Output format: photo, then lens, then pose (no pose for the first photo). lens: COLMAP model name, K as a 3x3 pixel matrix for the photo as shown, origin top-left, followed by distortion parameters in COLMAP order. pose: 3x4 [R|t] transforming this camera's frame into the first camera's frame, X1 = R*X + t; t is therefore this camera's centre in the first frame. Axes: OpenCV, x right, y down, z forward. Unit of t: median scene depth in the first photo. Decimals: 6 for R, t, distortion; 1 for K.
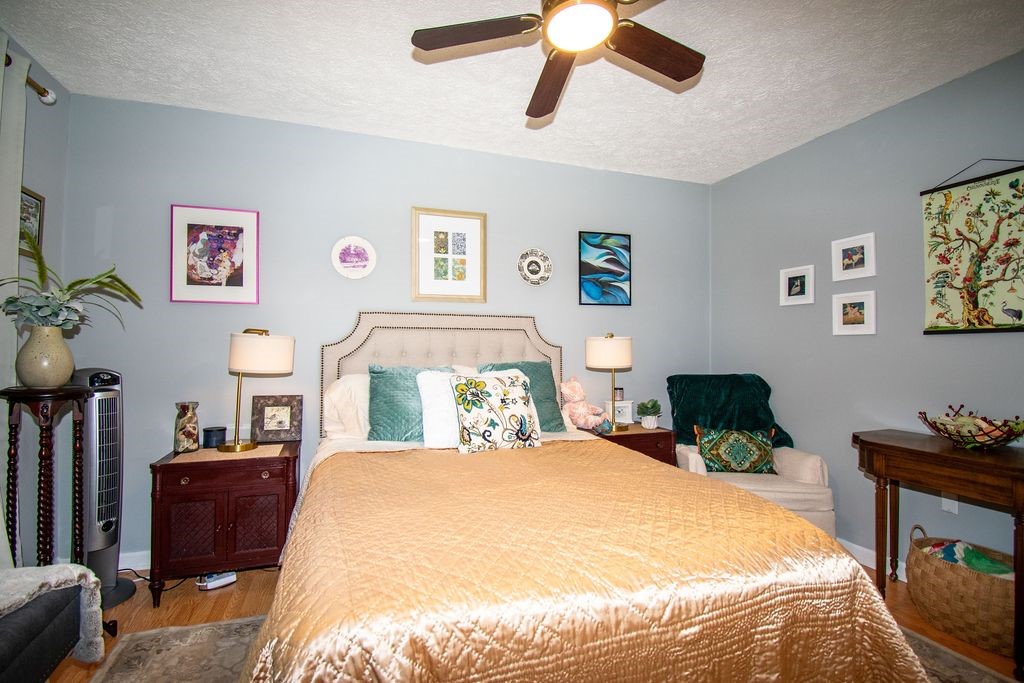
lens RADIAL K [[461.9, 0, 510.1], [0, 461.9, 343.1], [0, 0, 1]] dist [0.007033, -0.019635]
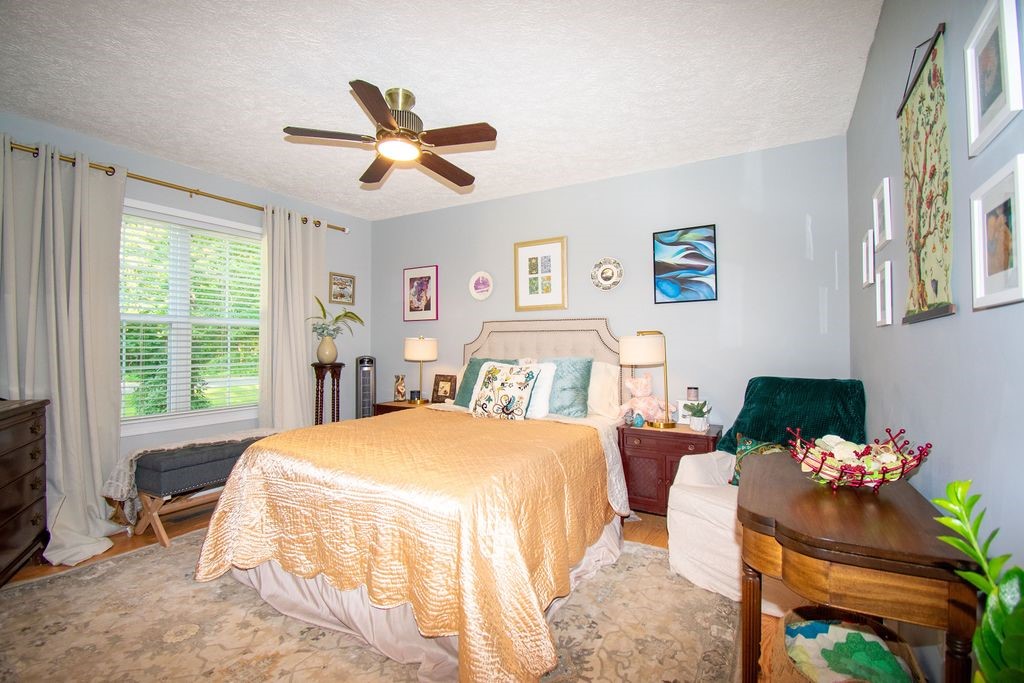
lens RADIAL K [[461.9, 0, 512.4], [0, 461.9, 340.9], [0, 0, 1]] dist [0.007033, -0.019635]
pose [[0.652874, -0.009404, -0.757408, 0.806592], [0.009220, 0.999948, -0.004467, 0.001386], [0.757411, -0.004067, 0.652926, 0.094837]]
